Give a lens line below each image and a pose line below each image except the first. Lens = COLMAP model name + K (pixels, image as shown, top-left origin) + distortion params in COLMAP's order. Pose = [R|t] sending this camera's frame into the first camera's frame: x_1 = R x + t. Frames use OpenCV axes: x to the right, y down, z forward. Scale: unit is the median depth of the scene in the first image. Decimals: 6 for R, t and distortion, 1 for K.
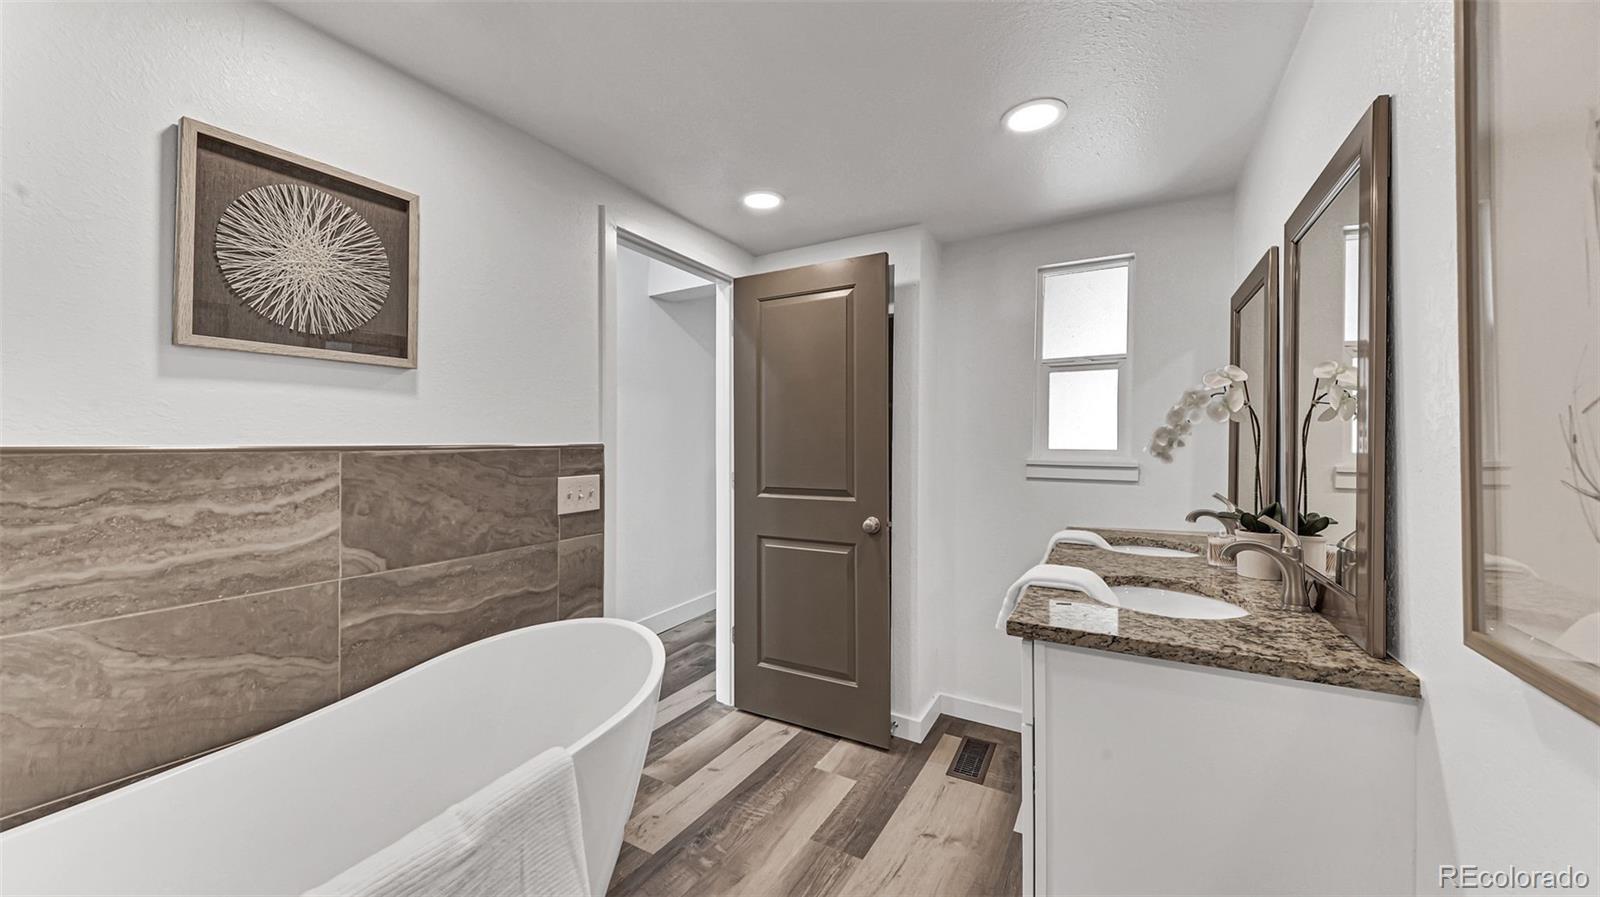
lens RADIAL K [[586.1, 0, 800.2], [0, 586.1, 442.9], [0, 0, 1]] dist [-0.000384, -0.000037]
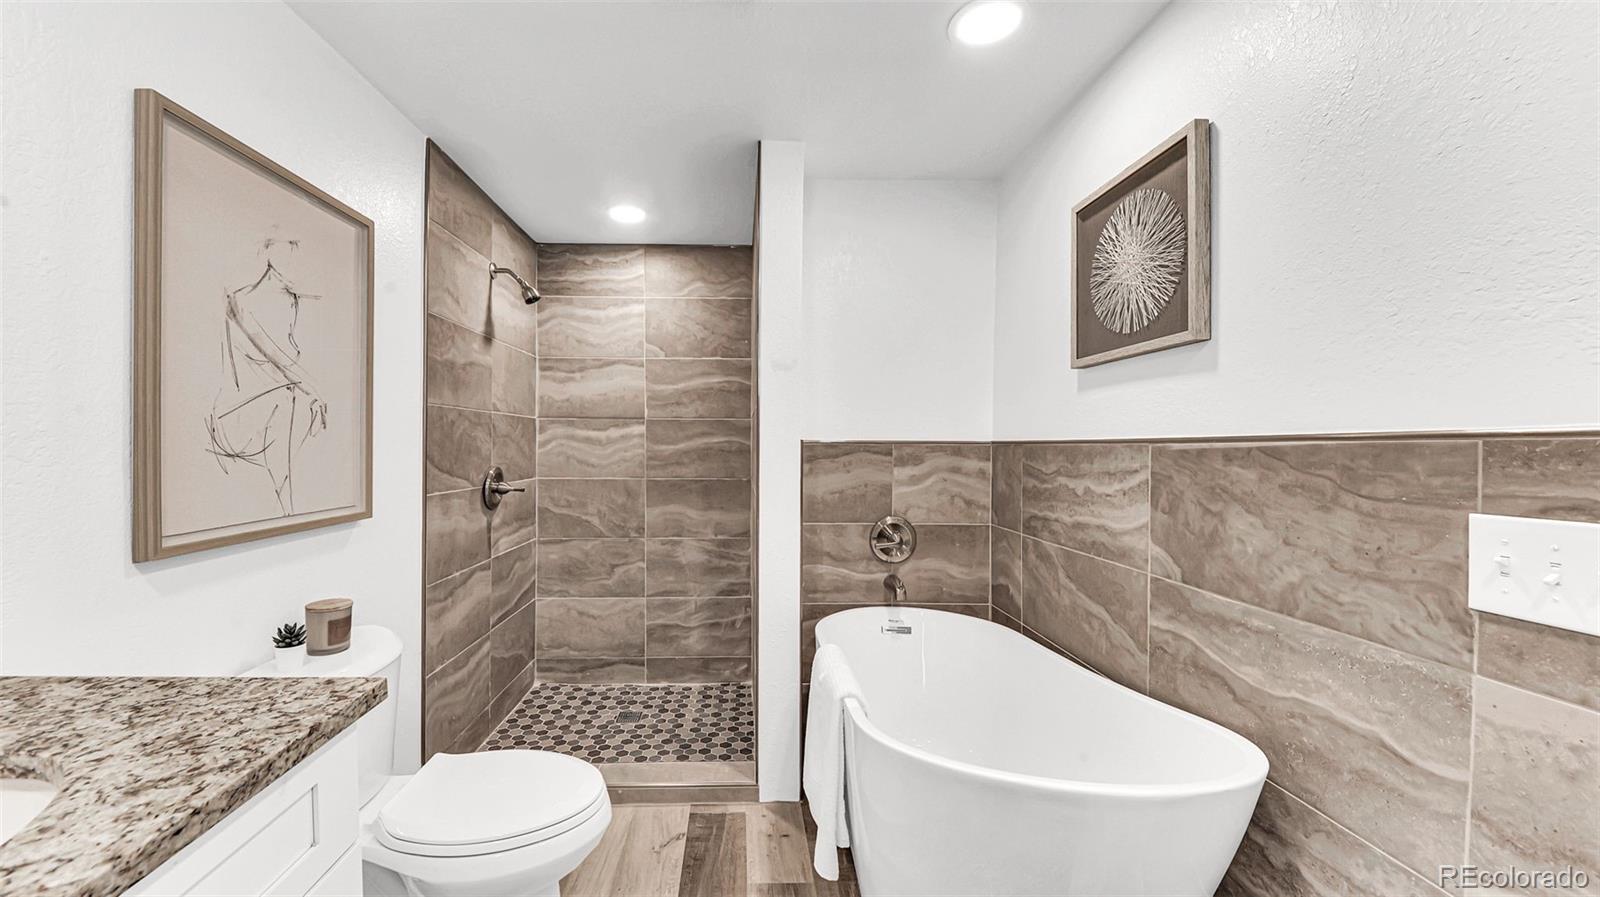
lens RADIAL K [[589.9, 0, 799.6], [0, 589.9, 453.9], [0, 0, 1]] dist [0.002694, -0.000369]
pose [[-0.820148, 0.006774, -0.572111, 0.229201], [-0.000782, 0.999916, 0.012961, 0.016774], [0.572151, 0.011078, -0.820074, 1.296726]]
